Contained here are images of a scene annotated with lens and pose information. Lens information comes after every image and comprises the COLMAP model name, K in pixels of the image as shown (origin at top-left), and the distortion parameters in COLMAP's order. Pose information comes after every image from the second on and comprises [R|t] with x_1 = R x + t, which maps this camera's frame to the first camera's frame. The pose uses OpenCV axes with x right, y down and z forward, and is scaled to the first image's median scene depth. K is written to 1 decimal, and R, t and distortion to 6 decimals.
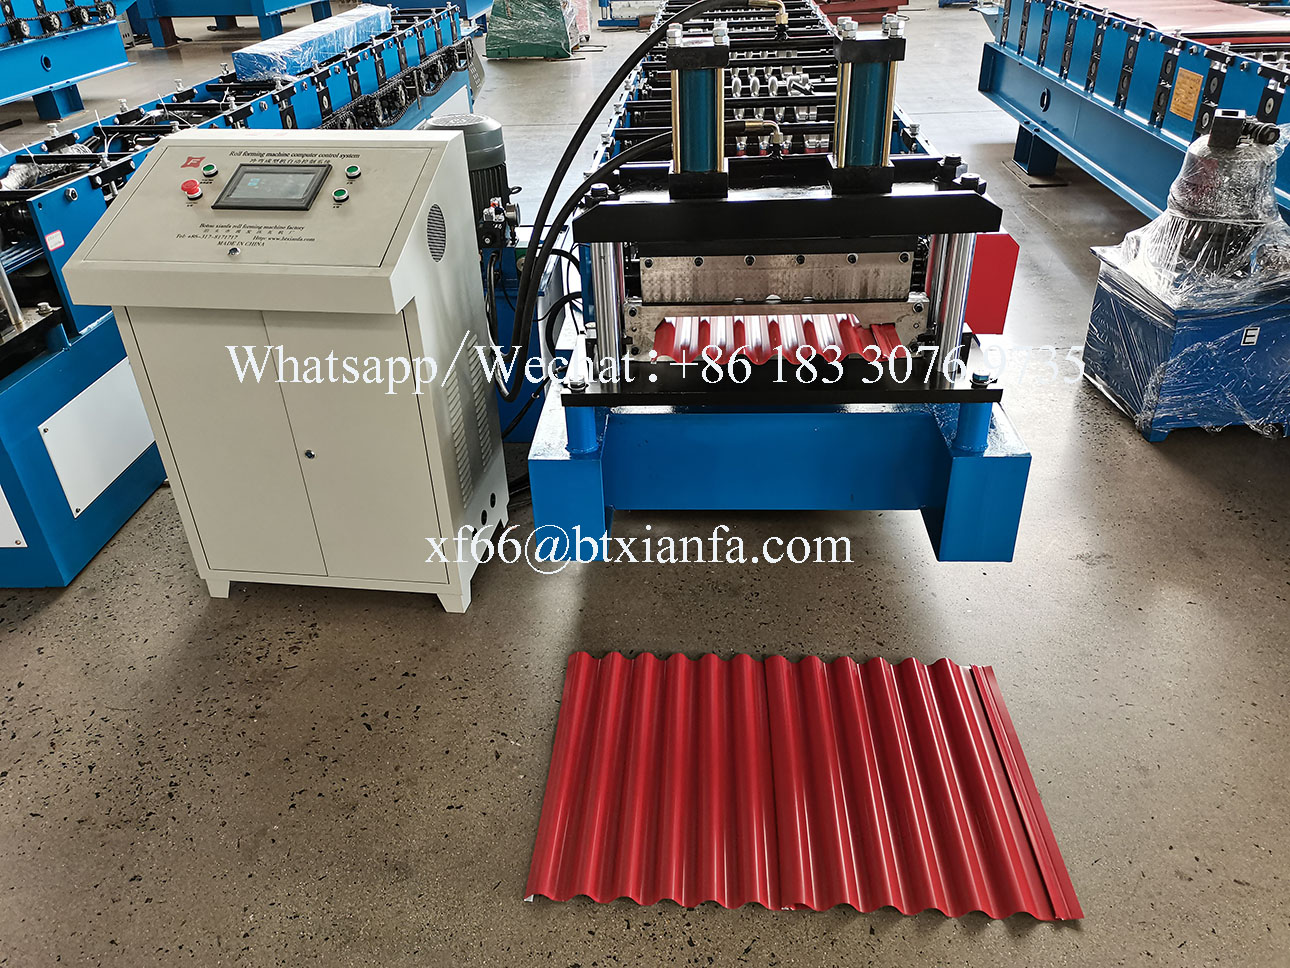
lens RADIAL K [[976.9, 0, 645.0], [0, 976.9, 484.0], [0, 0, 1]] dist [0.008601, 0.002928]
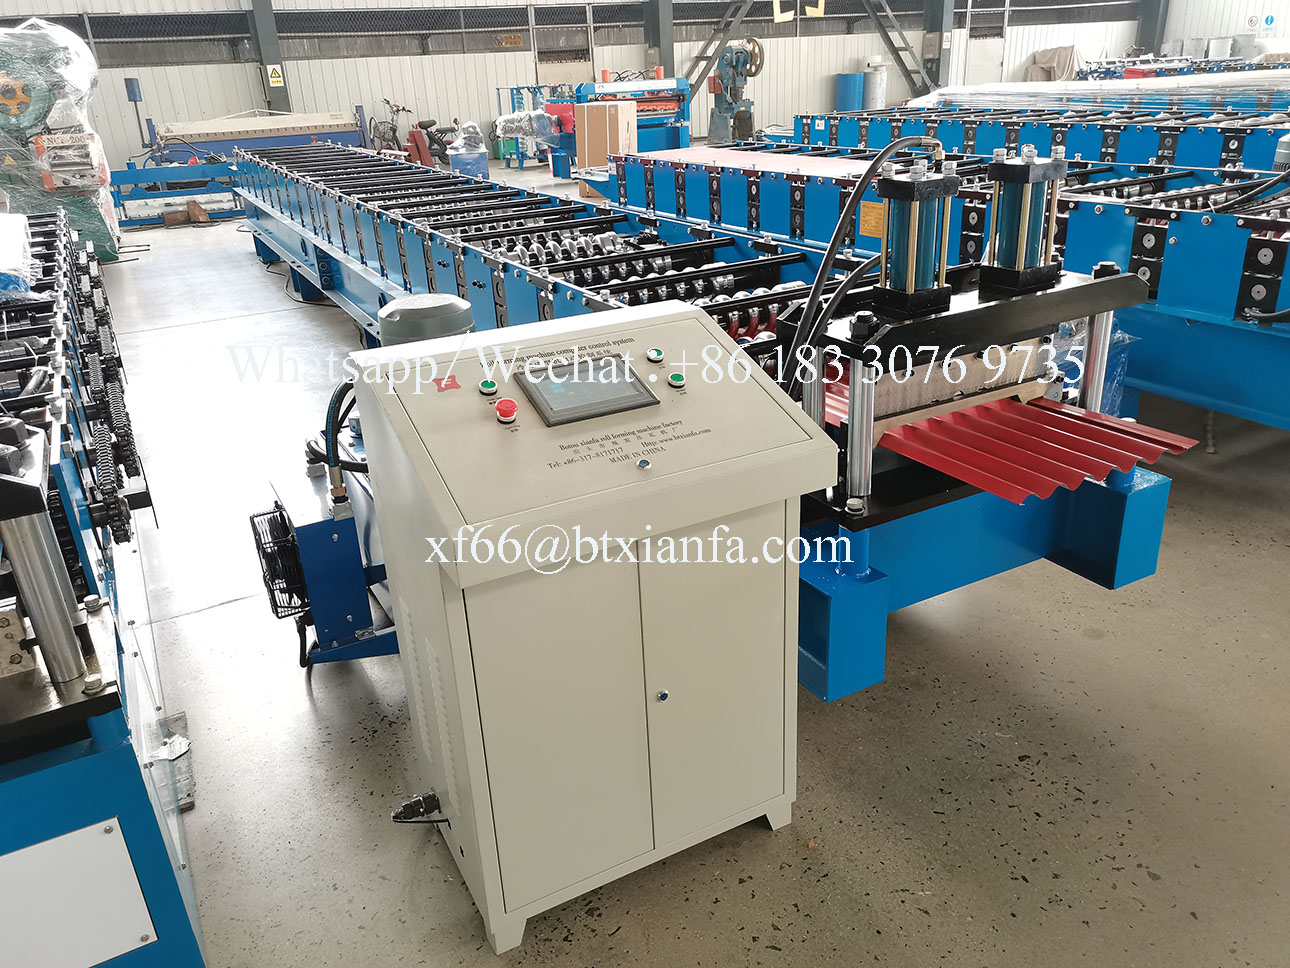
lens RADIAL K [[976.9, 0, 645.0], [0, 976.9, 484.0], [0, 0, 1]] dist [0.008601, 0.002928]
pose [[0.799588, -0.240500, 0.550290, -0.826977], [0.326180, 0.943292, -0.061690, -0.164966], [-0.504248, 0.228821, 0.832691, 0.319829]]
